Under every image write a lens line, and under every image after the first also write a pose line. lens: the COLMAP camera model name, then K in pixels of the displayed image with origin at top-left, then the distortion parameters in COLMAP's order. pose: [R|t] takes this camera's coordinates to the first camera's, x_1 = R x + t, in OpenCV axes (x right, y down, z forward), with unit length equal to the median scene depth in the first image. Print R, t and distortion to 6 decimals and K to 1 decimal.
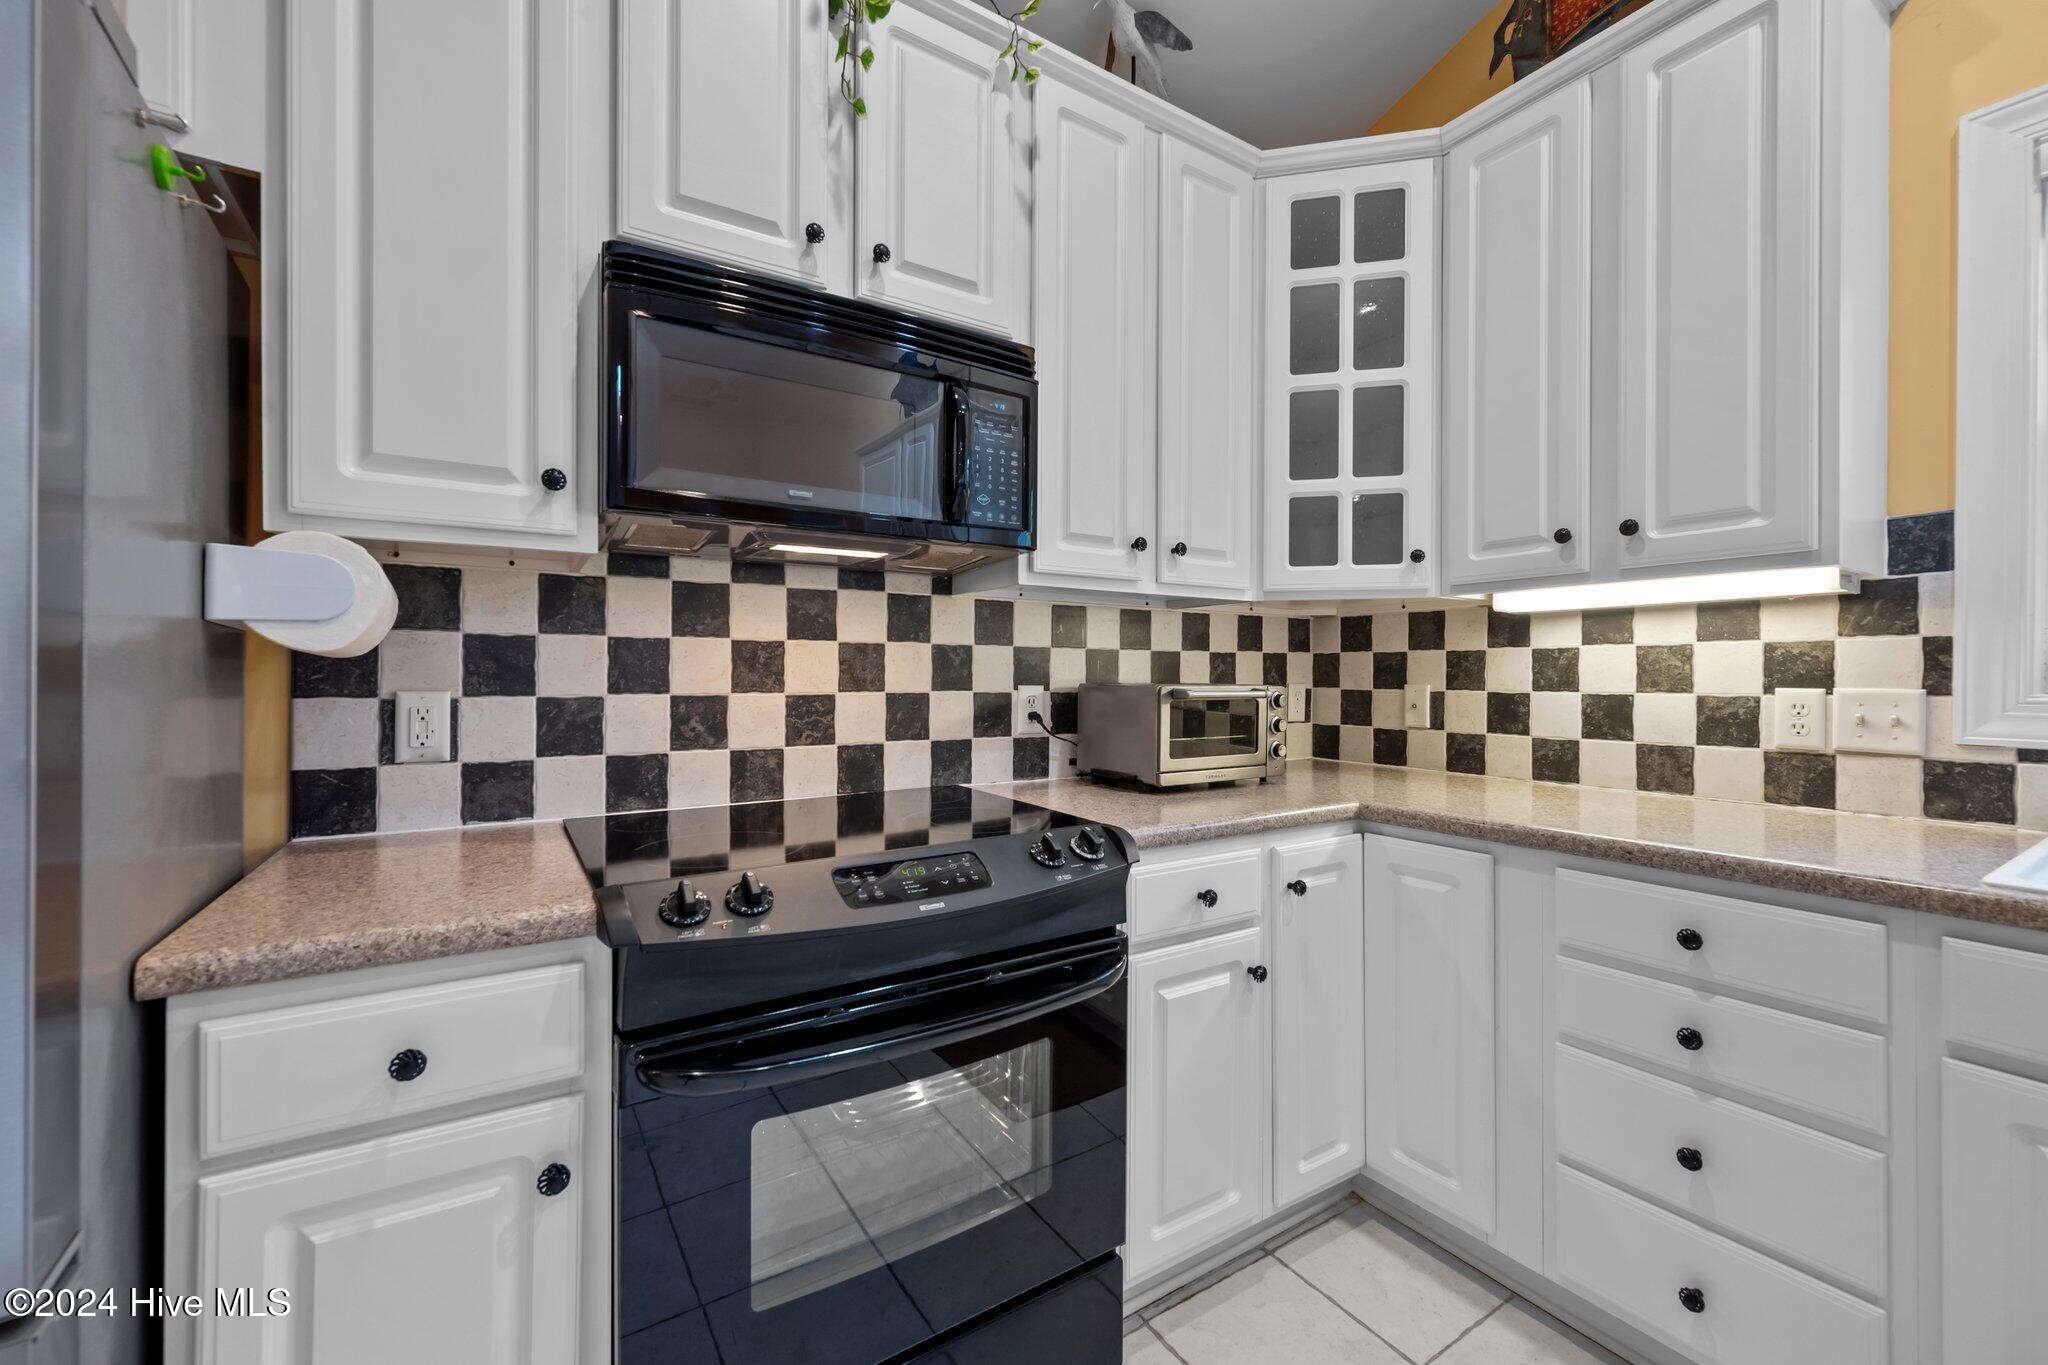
lens RADIAL K [[815.2, 0, 1021.5], [0, 815.2, 677.2], [0, 0, 1]] dist [0.000293, -0.000303]
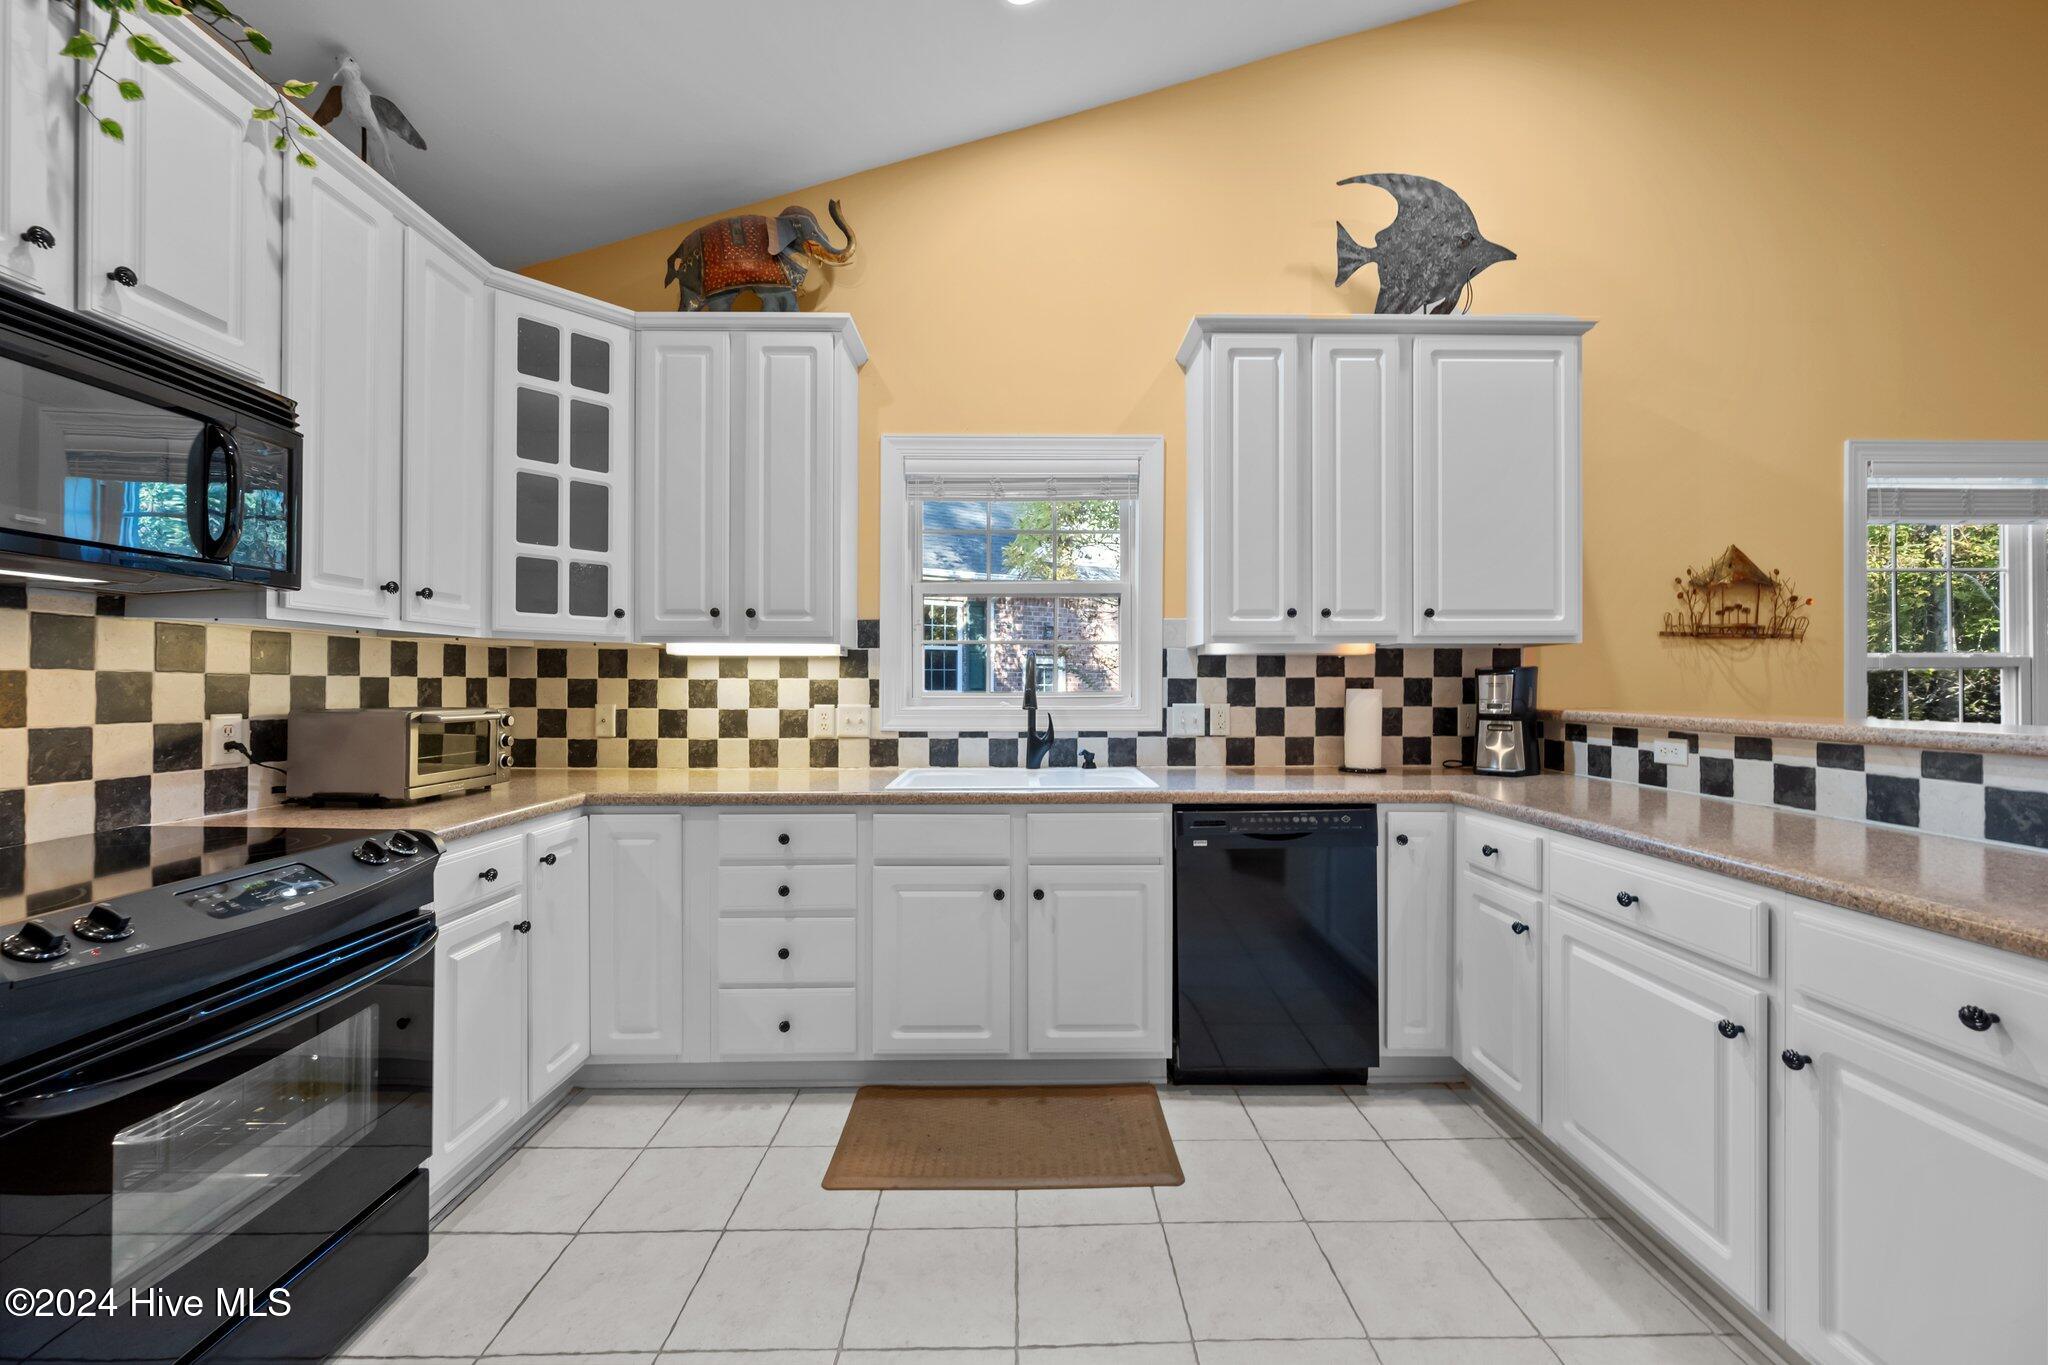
lens RADIAL K [[815.2, 0, 1034.6], [0, 815.2, 685.5], [0, 0, 1]] dist [0.000293, -0.000303]
pose [[0.519834, 0.000836, 0.854267, -0.388446], [0.000373, 0.999999, -0.001206, -0.027574], [-0.854267, 0.000946, 0.519833, -0.381080]]
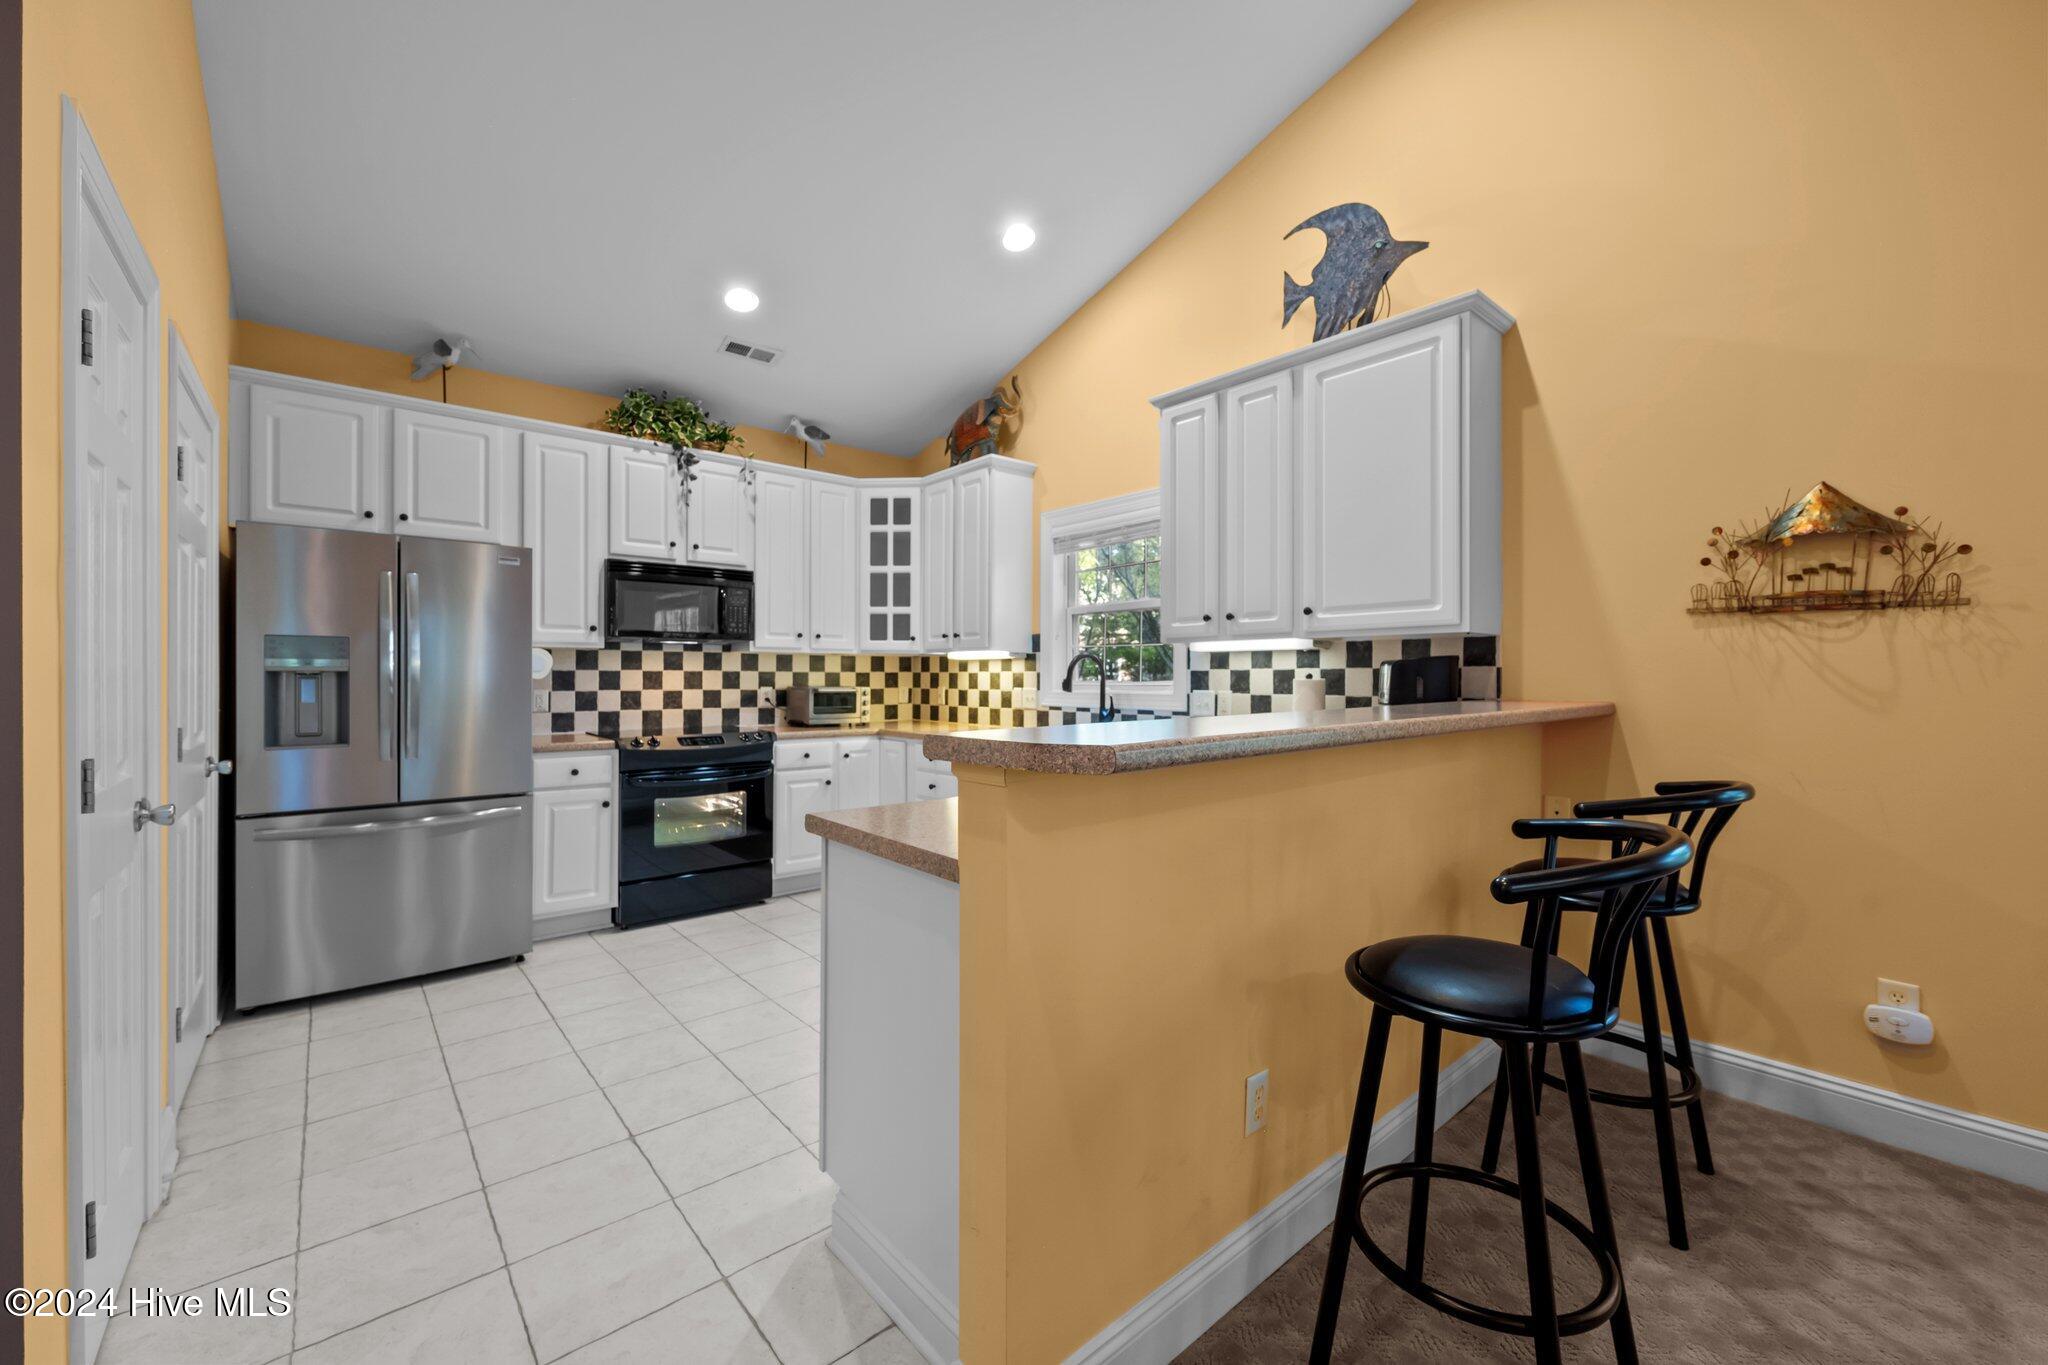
lens RADIAL K [[815.2, 0, 1024.5], [0, 815.2, 677.5], [0, 0, 1]] dist [0.000293, -0.000303]
pose [[0.990089, 0.001032, 0.140436, 0.551908], [-0.001069, 0.999999, 0.000189, -0.025279], [-0.140436, -0.000338, 0.990090, -1.963973]]
